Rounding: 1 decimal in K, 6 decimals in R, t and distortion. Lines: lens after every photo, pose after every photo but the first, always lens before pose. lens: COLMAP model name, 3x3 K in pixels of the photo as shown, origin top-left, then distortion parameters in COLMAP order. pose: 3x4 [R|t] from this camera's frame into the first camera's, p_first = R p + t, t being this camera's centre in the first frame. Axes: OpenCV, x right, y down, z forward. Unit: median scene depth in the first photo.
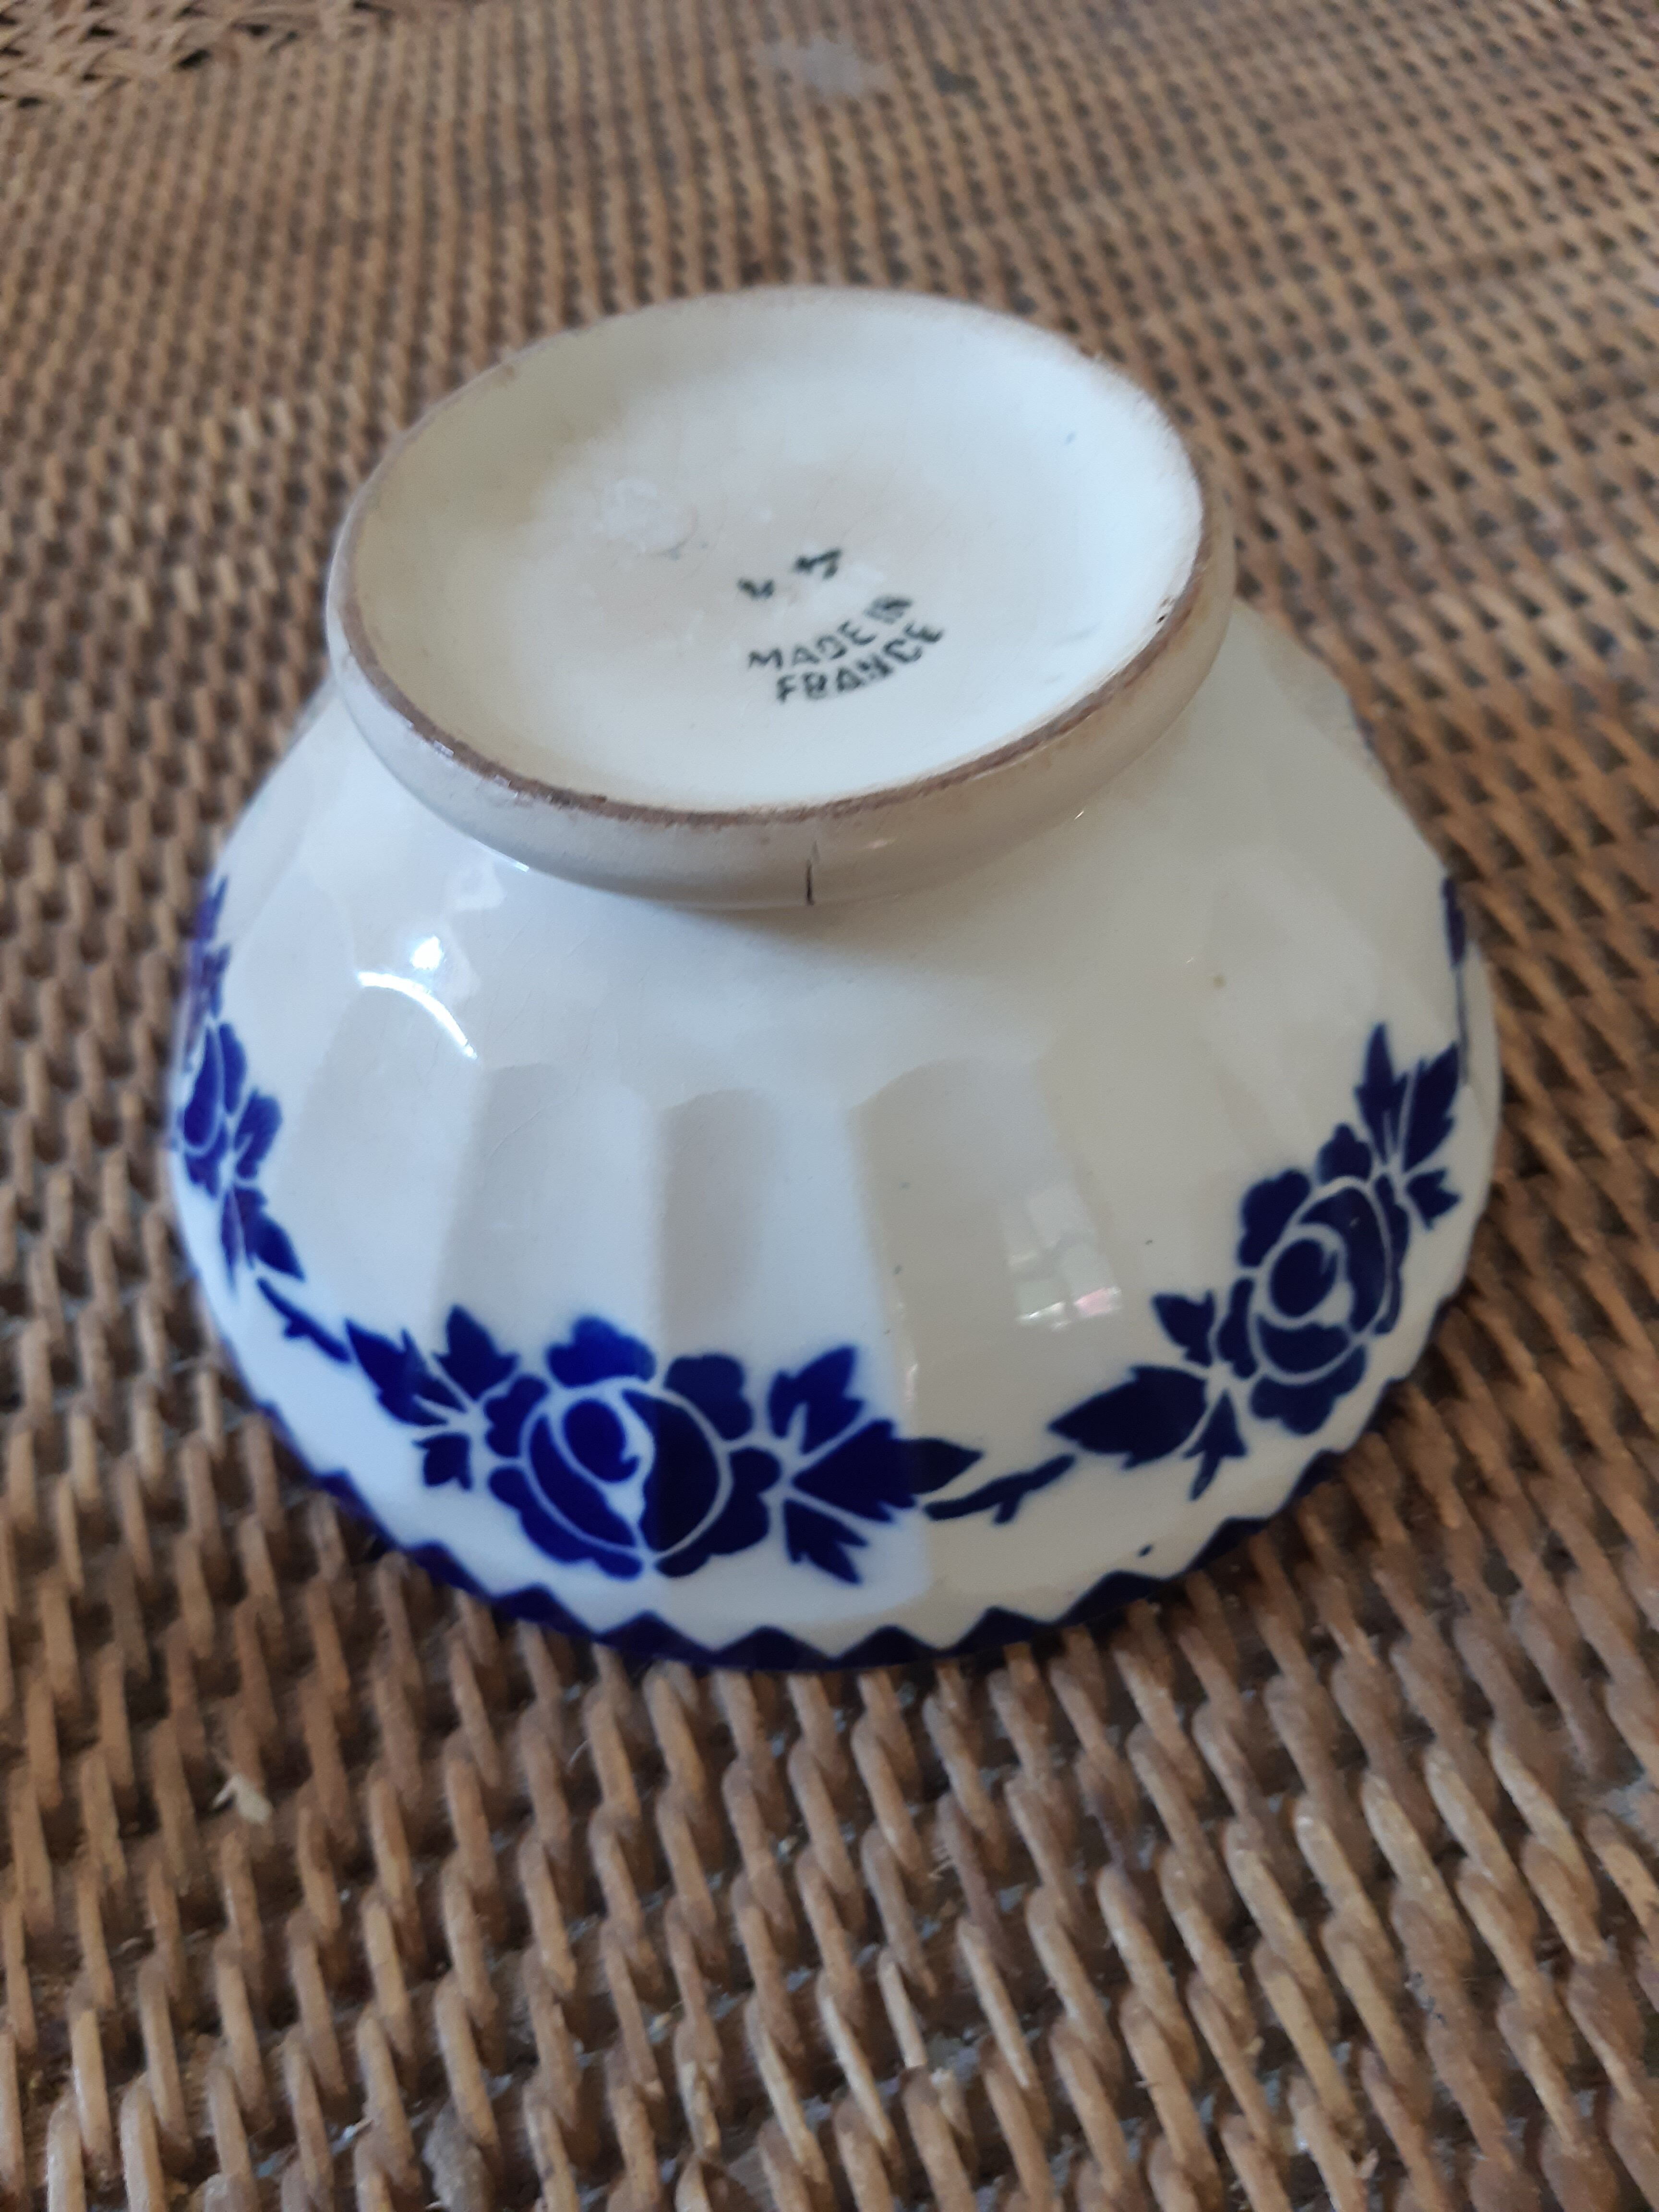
lens RADIAL K [[1707.6, 0, 829.5], [0, 1707.6, 1106.0], [0, 0, 1]] dist [-0.032159, -0.046840]
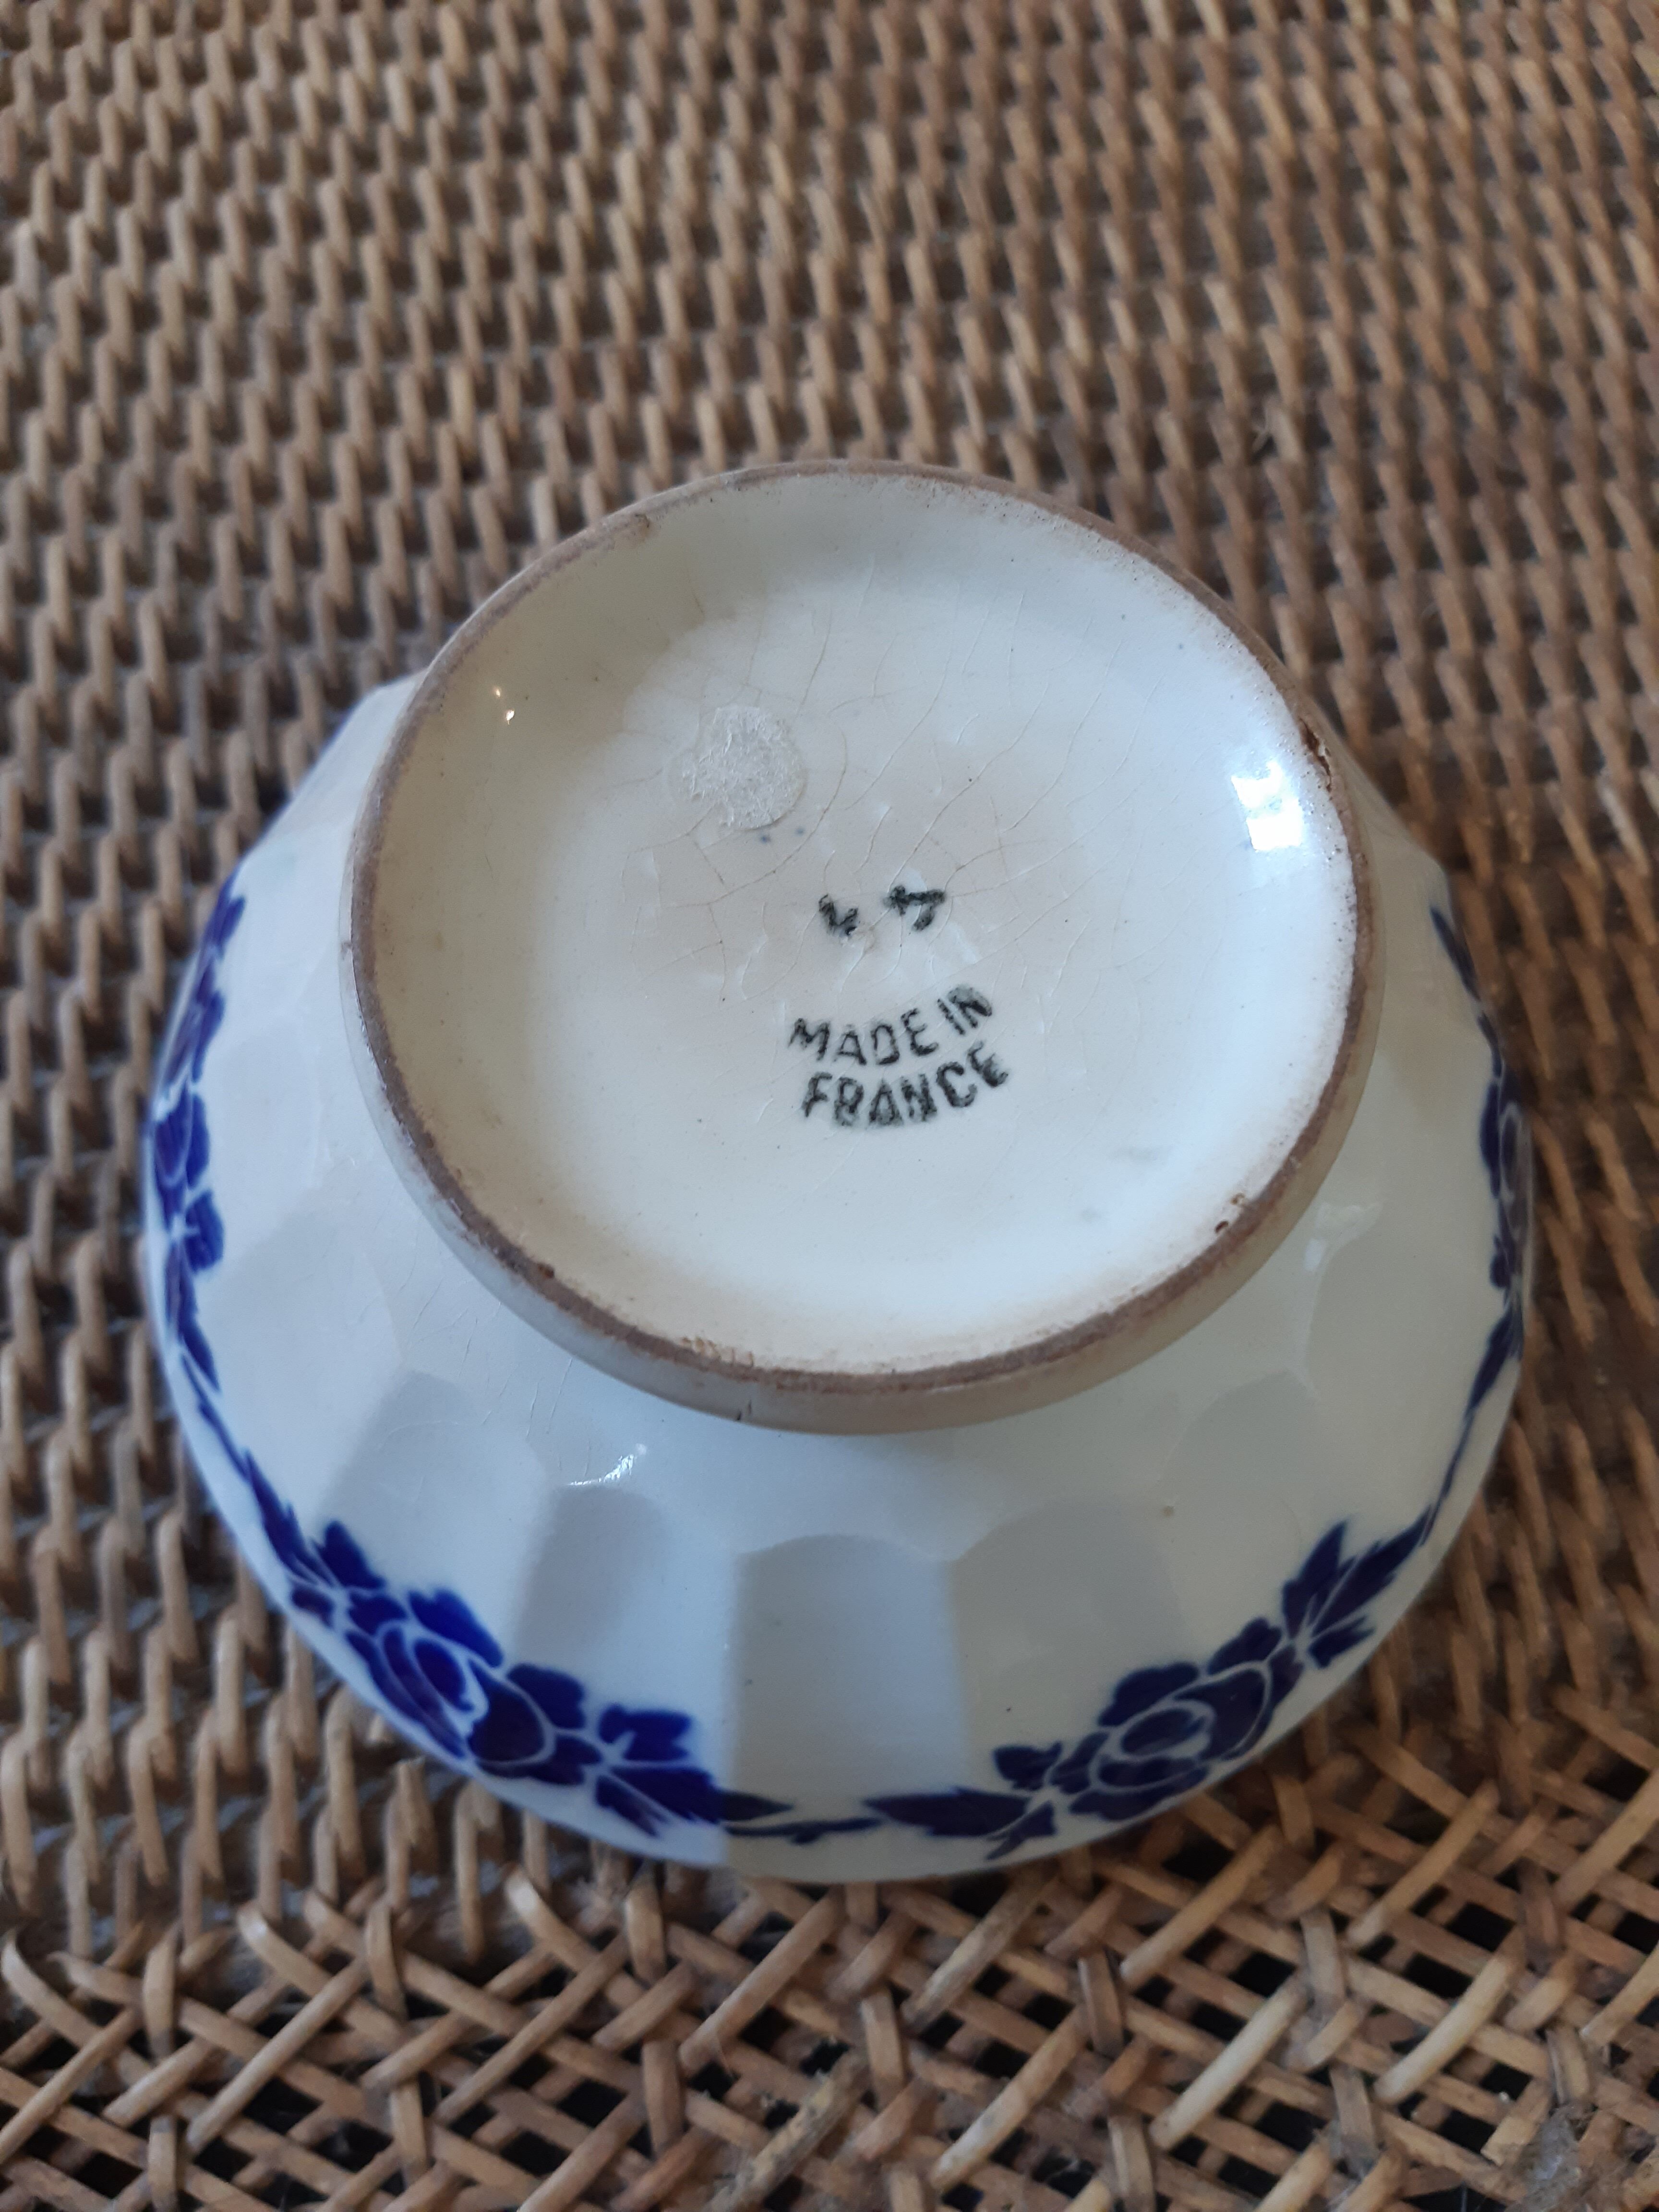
lens RADIAL K [[1707.6, 0, 829.5], [0, 1707.6, 1106.0], [0, 0, 1]] dist [-0.032159, -0.046840]
pose [[0.951305, 0.307798, -0.016734, -0.001910], [-0.291979, 0.917160, 0.271229, -0.471069], [0.098832, -0.253136, 0.962369, 0.130327]]
